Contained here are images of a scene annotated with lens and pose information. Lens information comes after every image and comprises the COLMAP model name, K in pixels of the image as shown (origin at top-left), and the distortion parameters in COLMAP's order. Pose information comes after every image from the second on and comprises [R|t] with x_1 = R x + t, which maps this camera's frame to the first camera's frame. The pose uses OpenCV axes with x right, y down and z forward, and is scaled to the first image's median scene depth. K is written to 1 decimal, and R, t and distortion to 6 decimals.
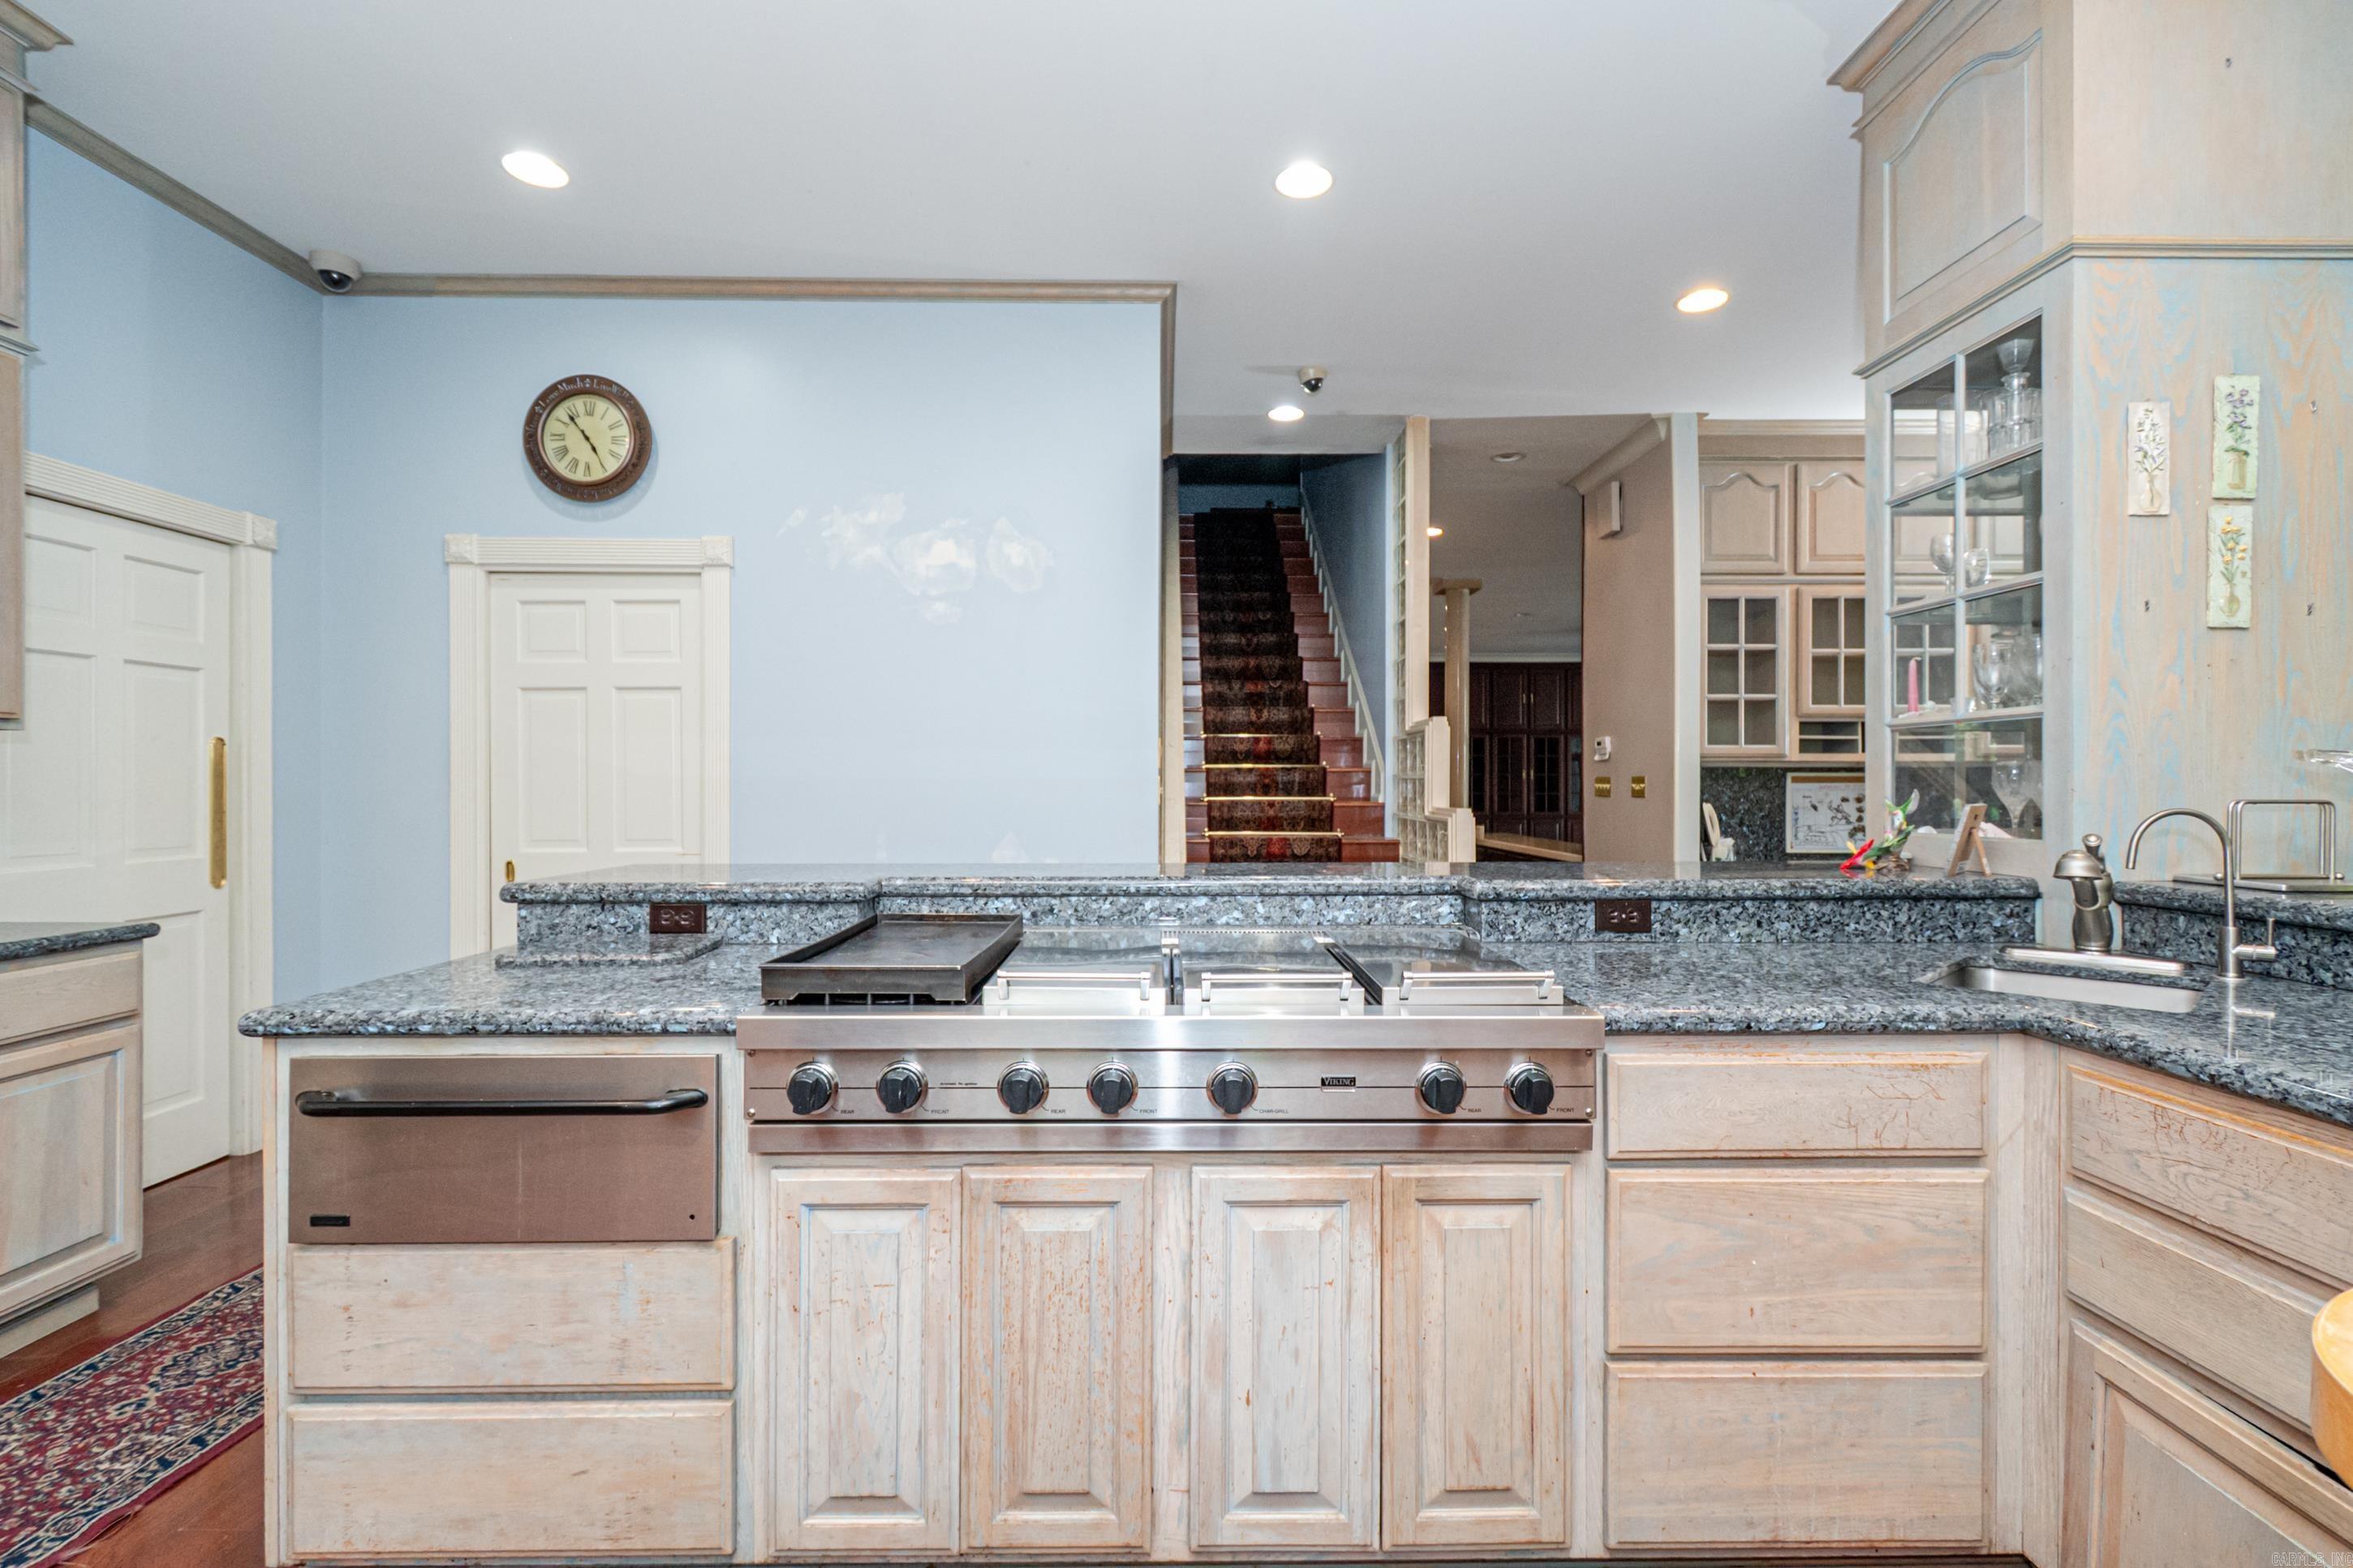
lens RADIAL K [[1043.6, 0, 1183.1], [0, 1043.6, 784.5], [0, 0, 1]] dist [0.003311, -0.000256]
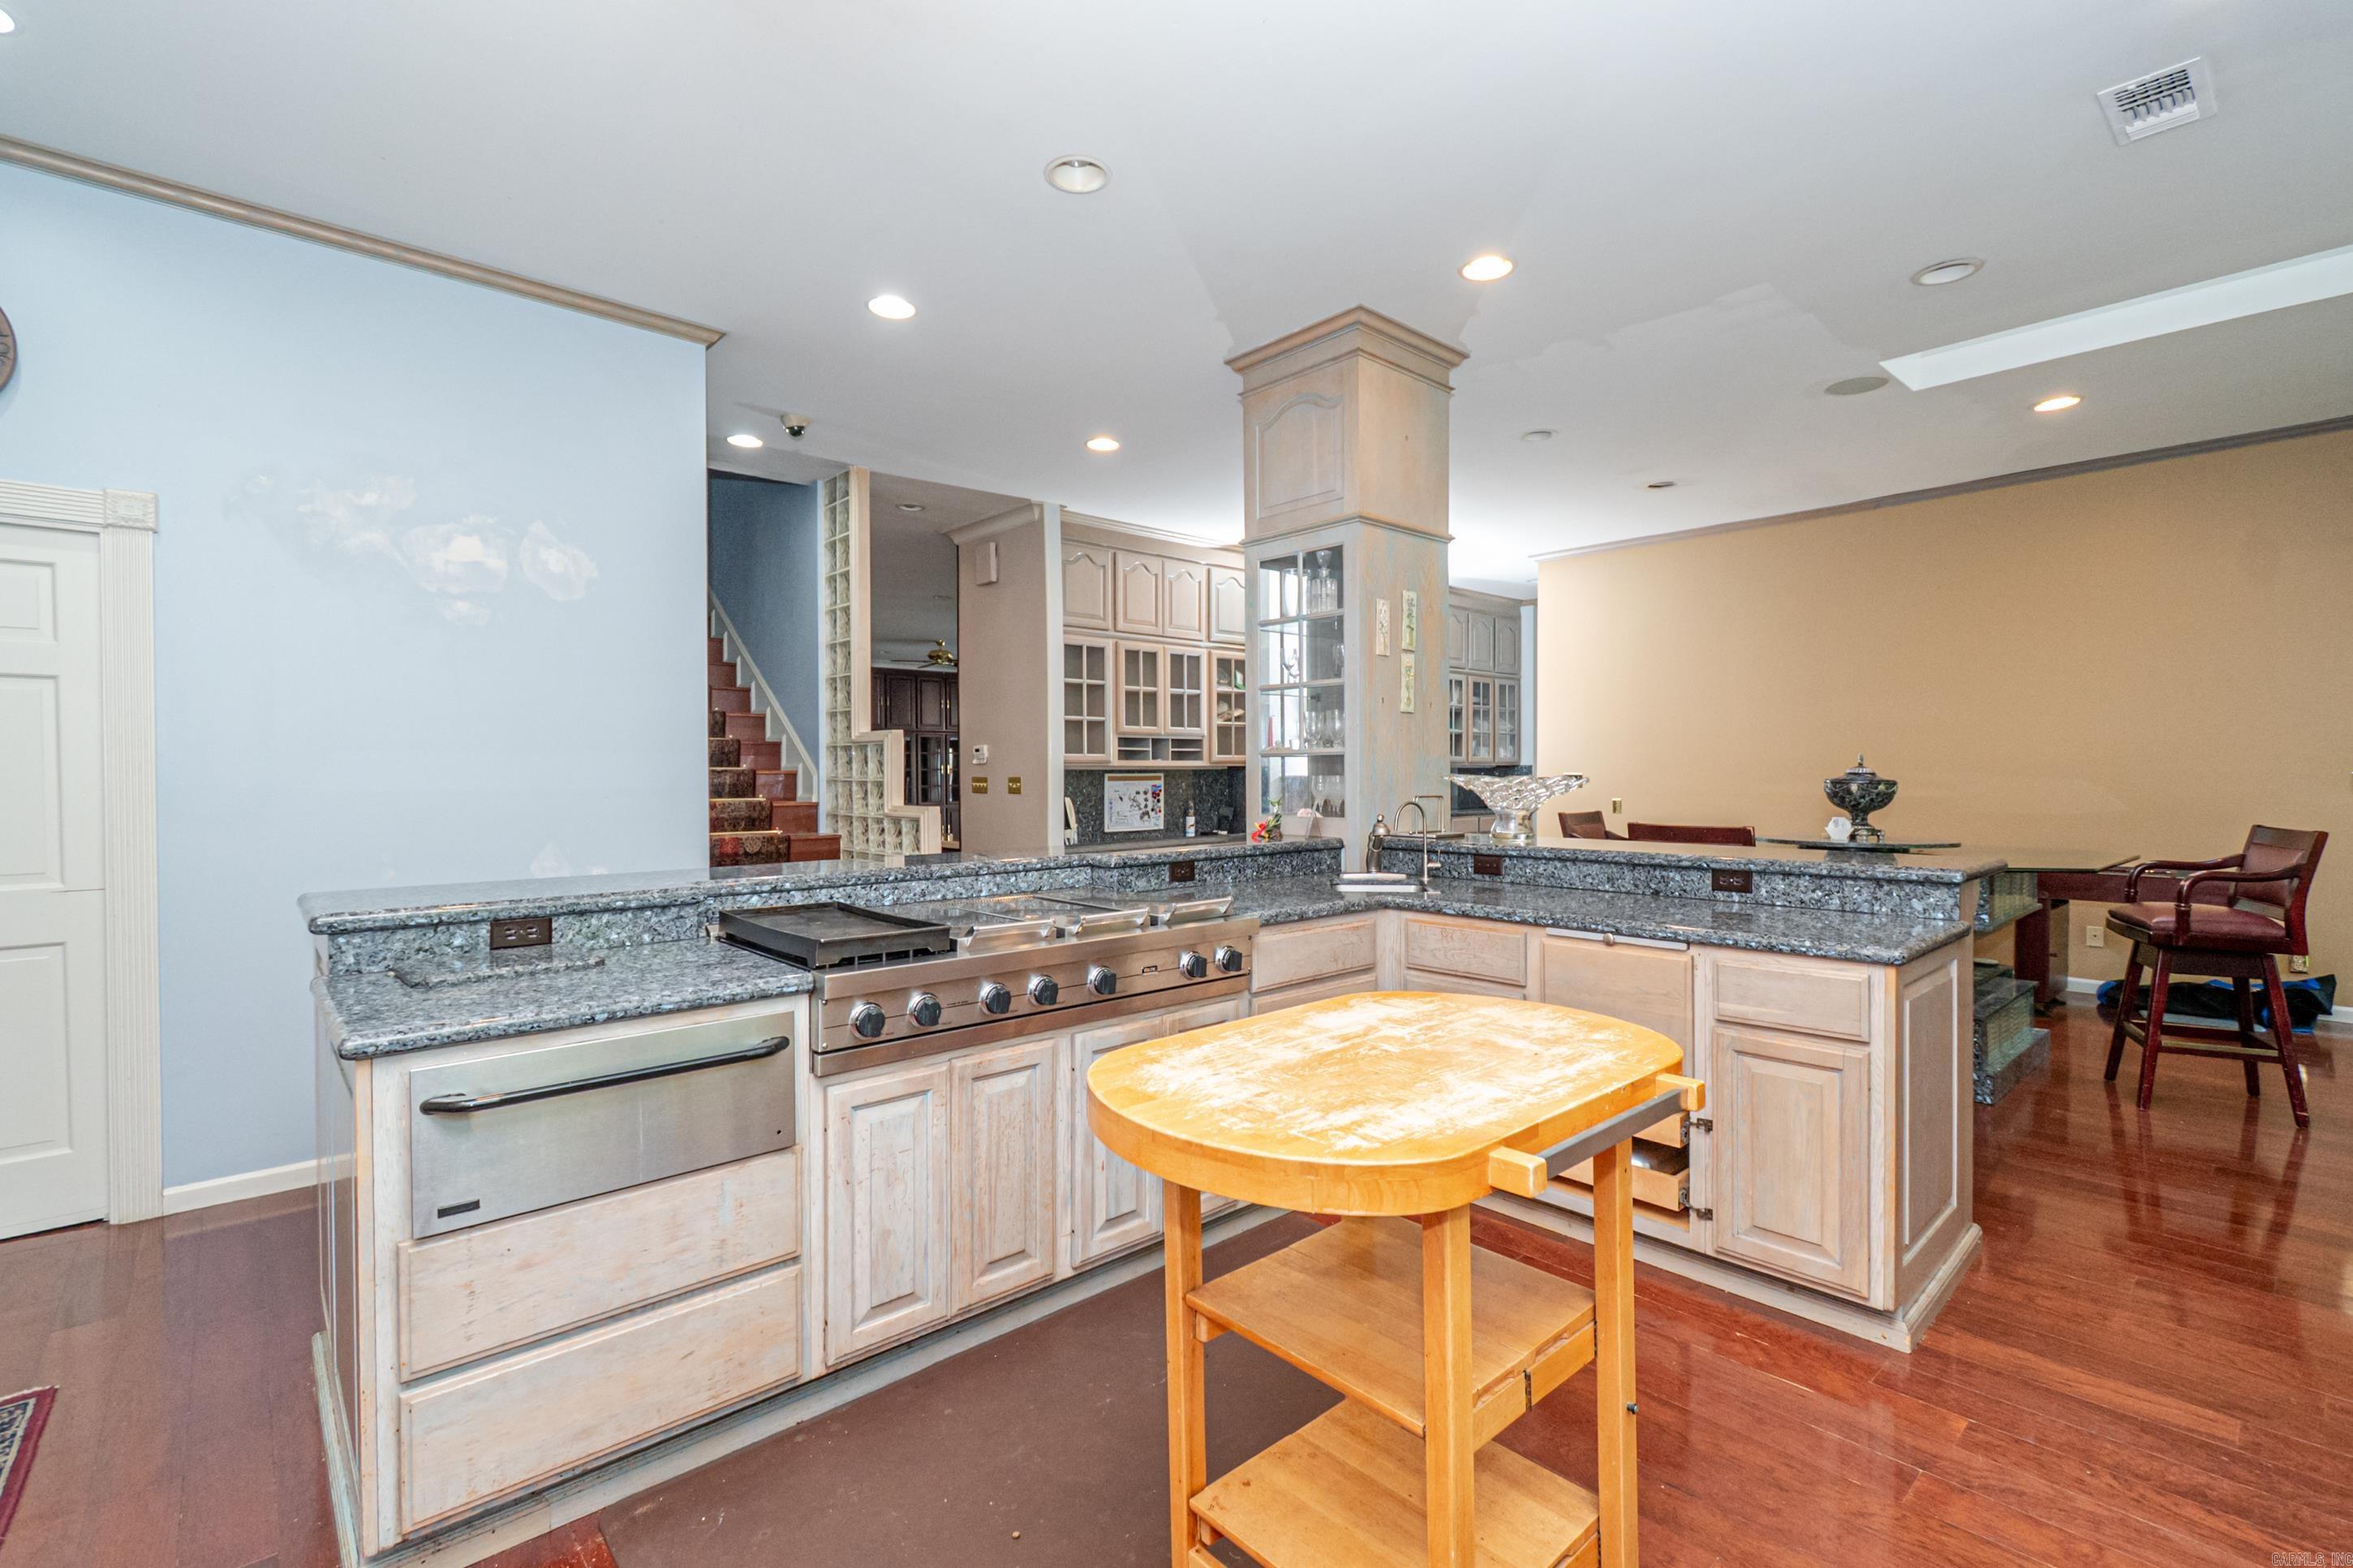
lens RADIAL K [[1043.6, 0, 1180.2], [0, 1043.6, 781.6], [0, 0, 1]] dist [0.003311, -0.000256]
pose [[0.749310, -0.009472, 0.662152, -0.374038], [0.005320, 0.999952, 0.008284, -0.017127], [-0.662198, -0.002685, 0.749324, -0.133247]]
